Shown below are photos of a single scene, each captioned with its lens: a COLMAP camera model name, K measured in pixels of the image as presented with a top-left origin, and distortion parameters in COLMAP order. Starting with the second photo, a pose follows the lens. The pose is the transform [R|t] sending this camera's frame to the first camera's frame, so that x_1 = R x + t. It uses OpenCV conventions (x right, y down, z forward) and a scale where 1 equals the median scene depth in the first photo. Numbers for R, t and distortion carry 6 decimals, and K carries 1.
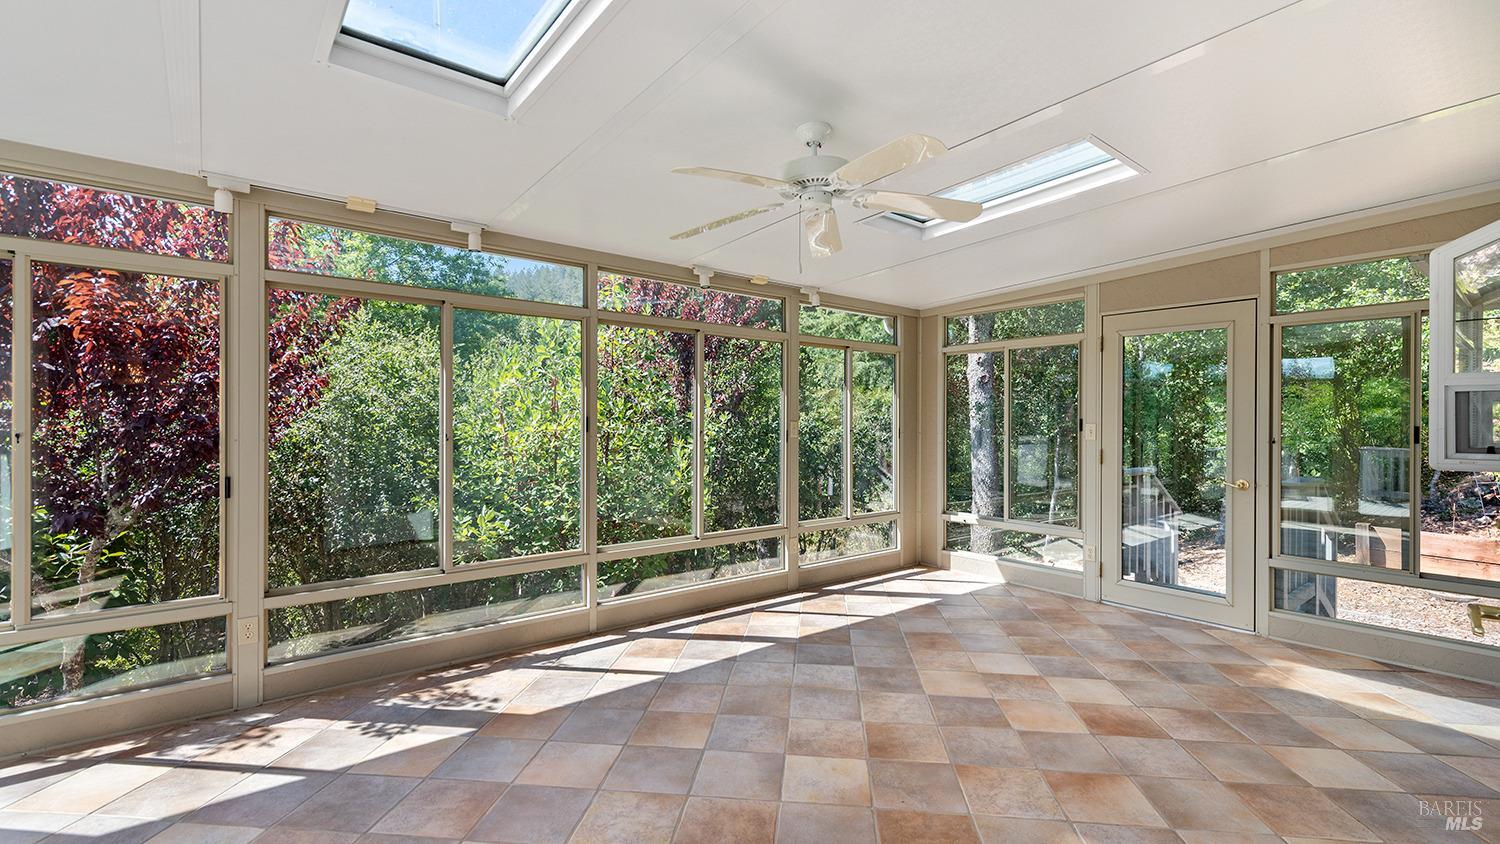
lens RADIAL K [[631.9, 0, 750.0], [0, 631.9, 422.0], [0, 0, 1]] dist [0.000810, 0.000023]
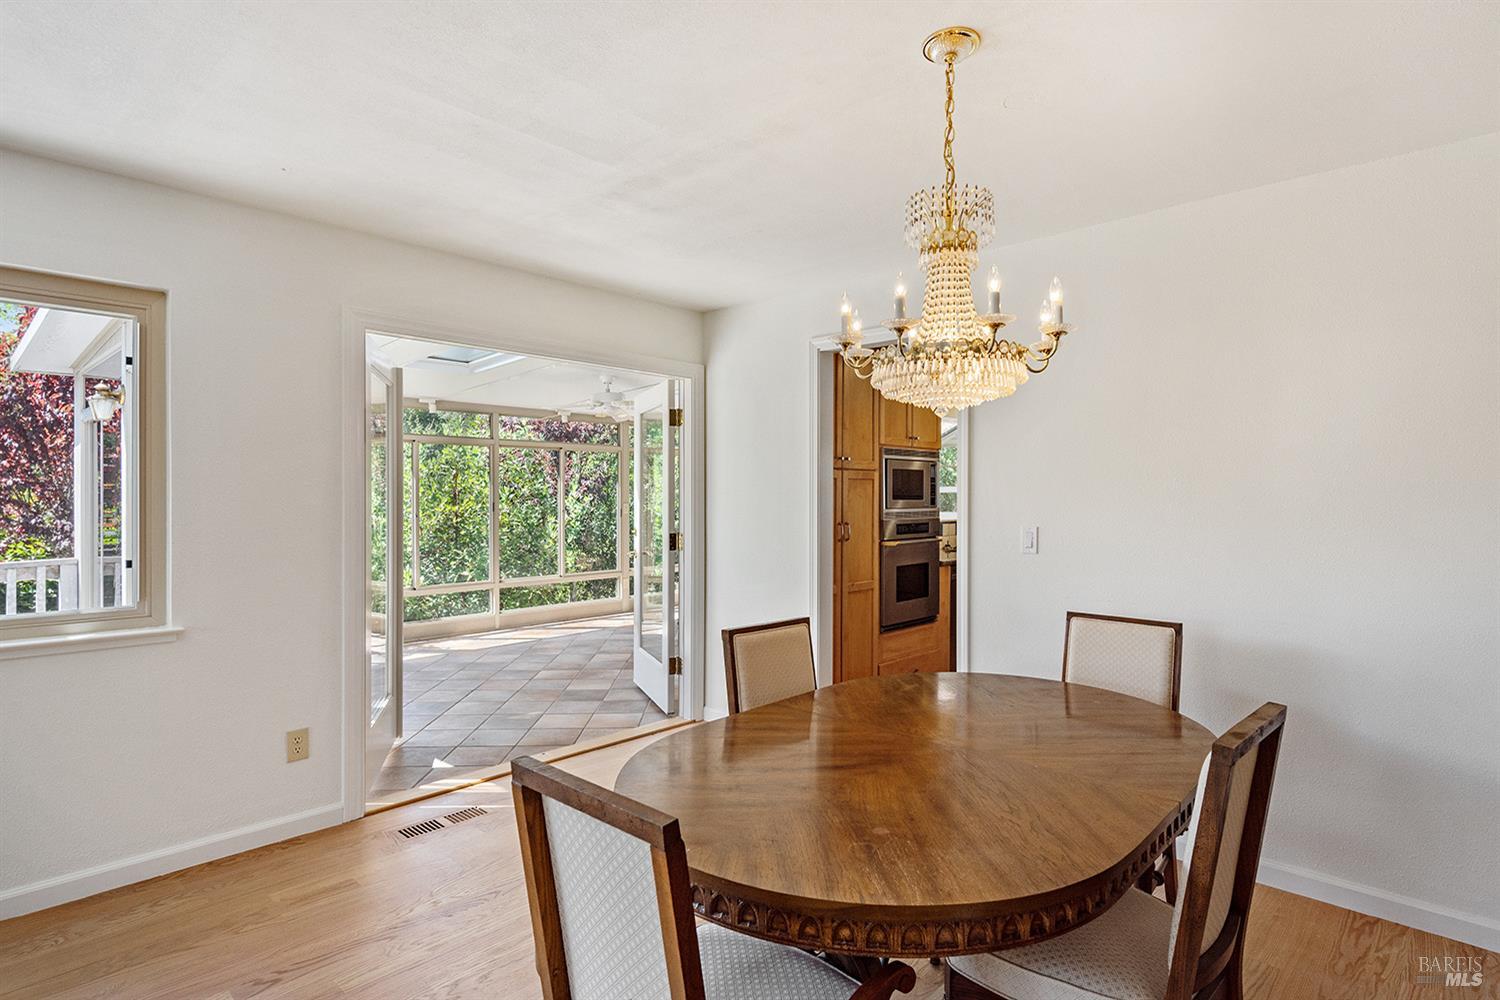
lens RADIAL K [[790.5, 0, 750.0], [0, 790.5, 500.0], [0, 0, 1]] dist [-0.001935, -0.000175]
pose [[0.991859, -0.000070, 0.127344, 0.087971], [-0.001102, 0.999958, 0.009130, -0.022208], [-0.127339, -0.009196, 0.991817, -0.678997]]
